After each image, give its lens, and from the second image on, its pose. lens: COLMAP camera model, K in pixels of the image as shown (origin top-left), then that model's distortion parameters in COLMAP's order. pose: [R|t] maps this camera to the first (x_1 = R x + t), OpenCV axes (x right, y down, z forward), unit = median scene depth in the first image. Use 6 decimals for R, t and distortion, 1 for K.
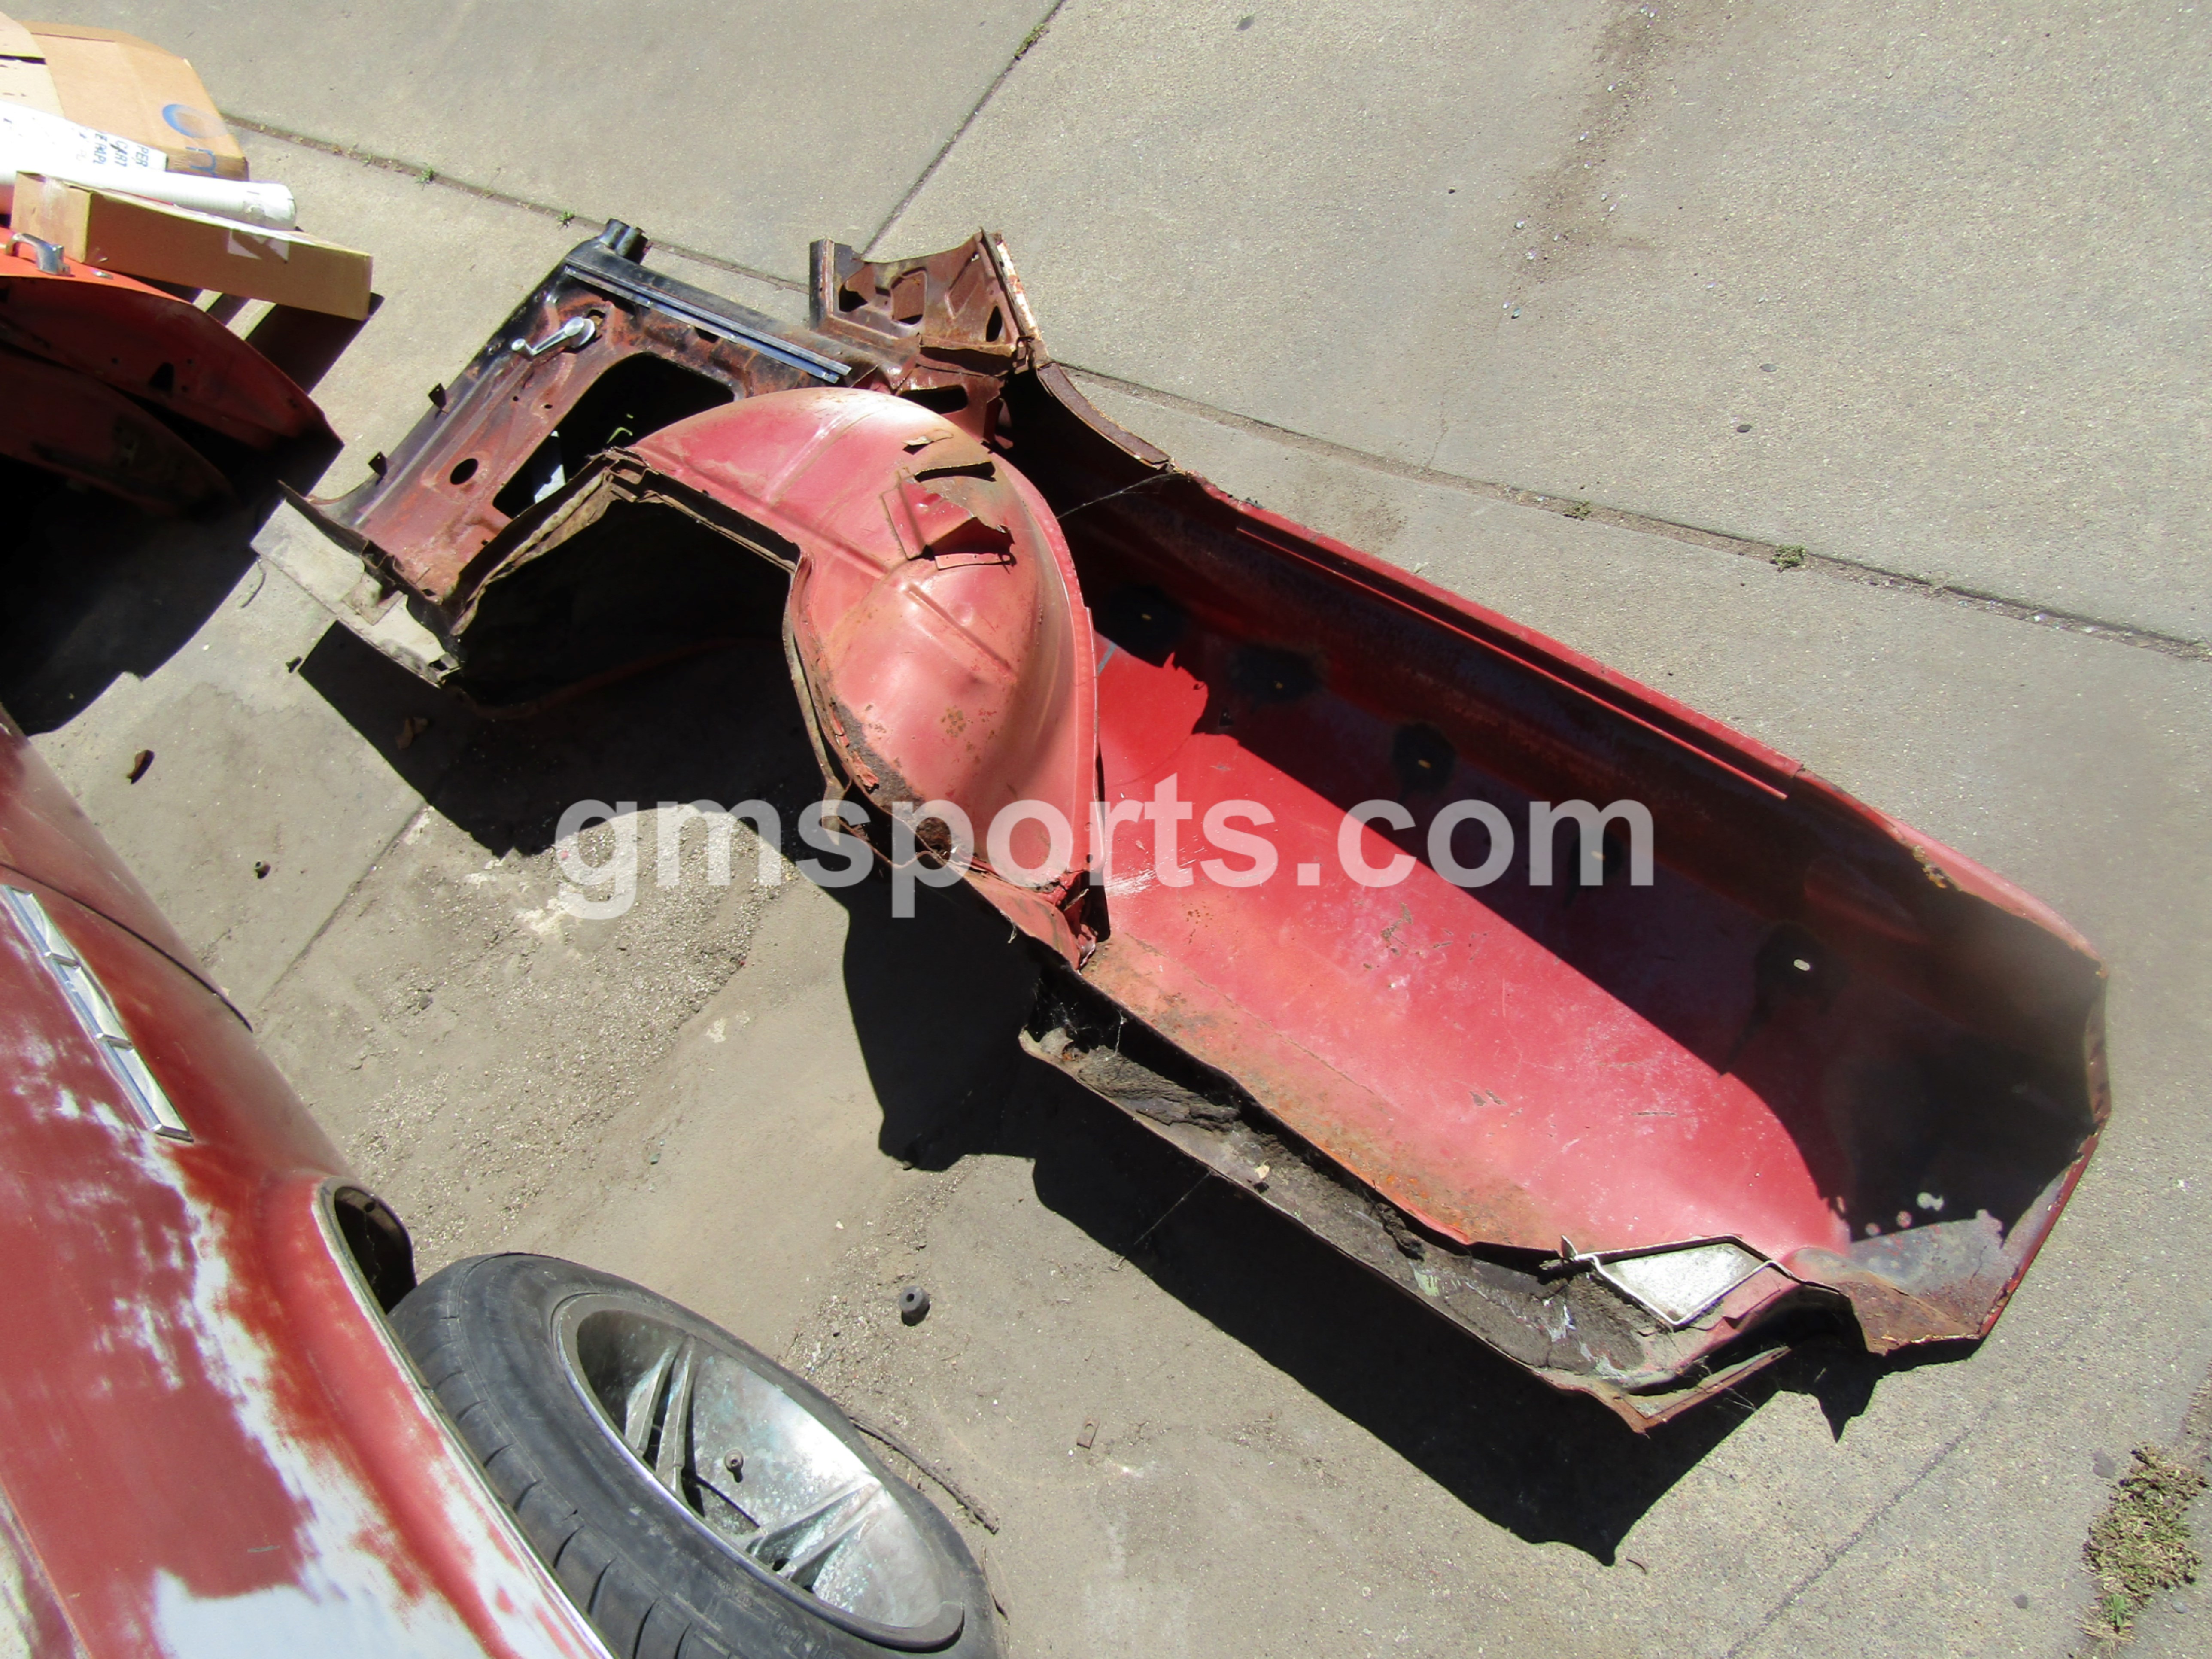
lens RADIAL K [[1596.3, 0, 1084.3], [0, 1596.3, 831.9], [0, 0, 1]] dist [0.003218, 0.004421]
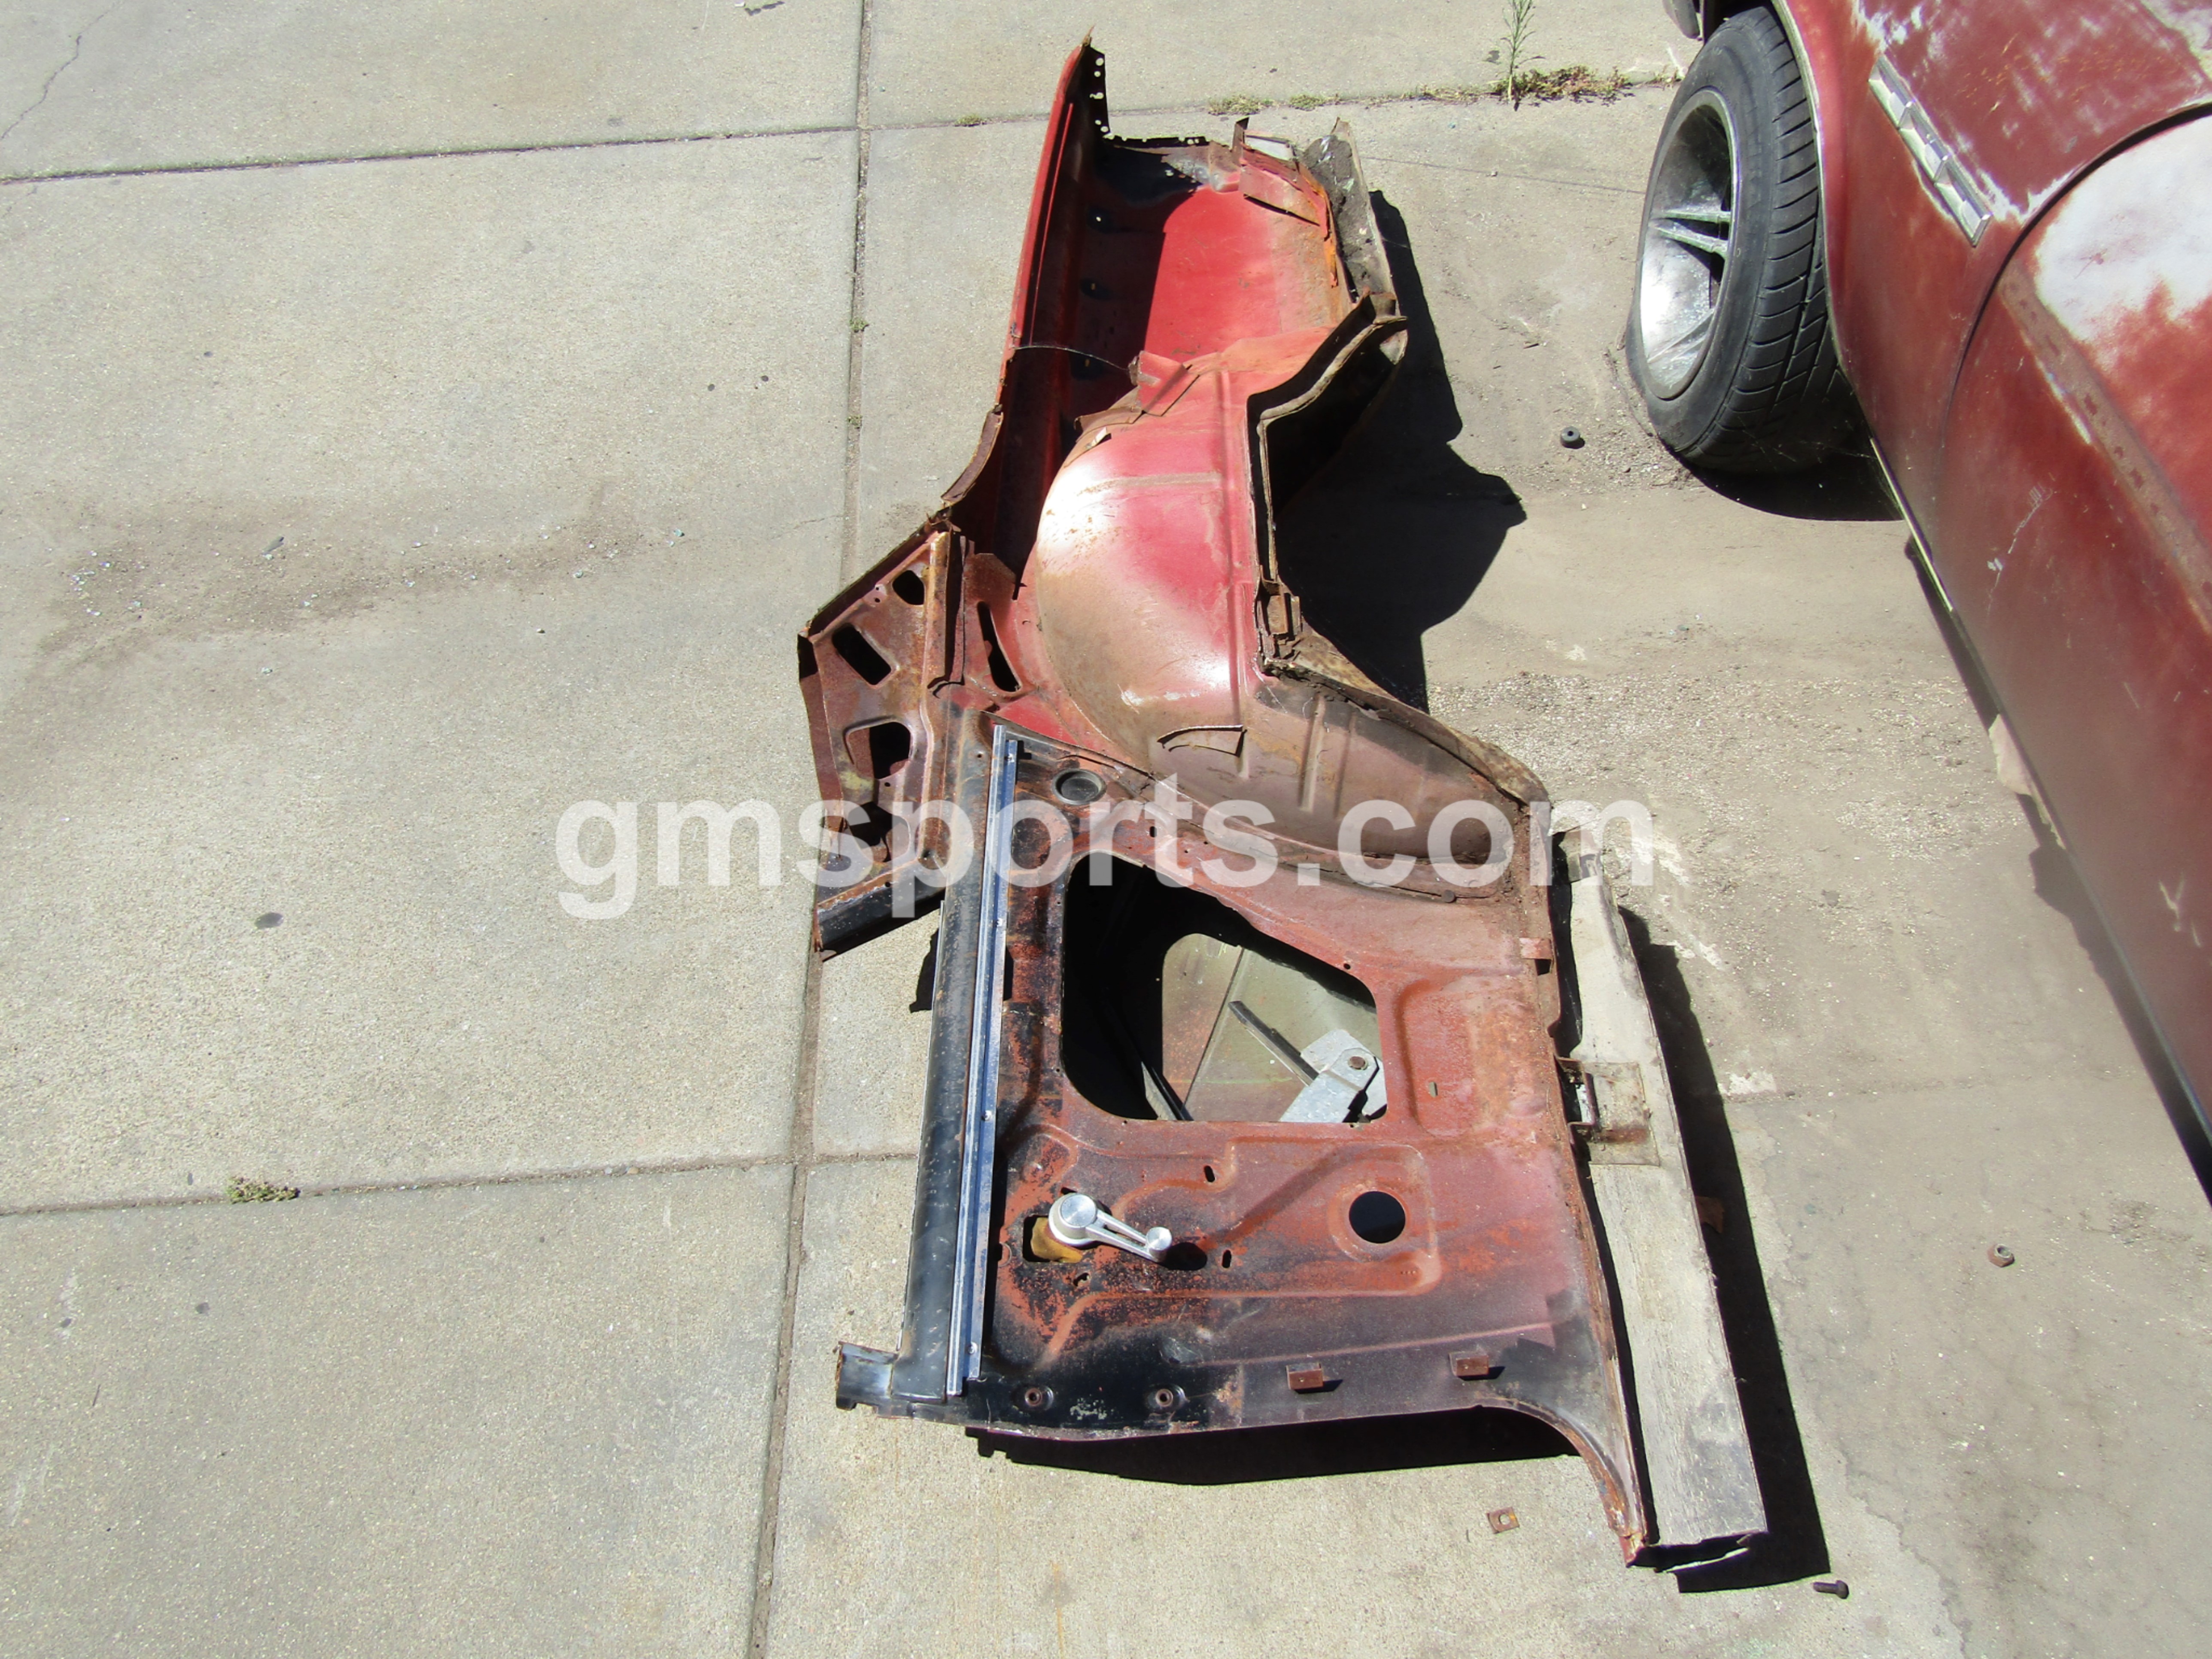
lens RADIAL K [[1589.2, 0, 1116.7], [0, 1589.2, 831.3], [0, 0, 1]] dist [0.003202, 0.003846]
pose [[-0.599358, -0.282939, 0.748809, -0.966827], [0.787265, -0.039070, 0.615376, -0.877911], [-0.144858, 0.958342, 0.246164, 0.940228]]
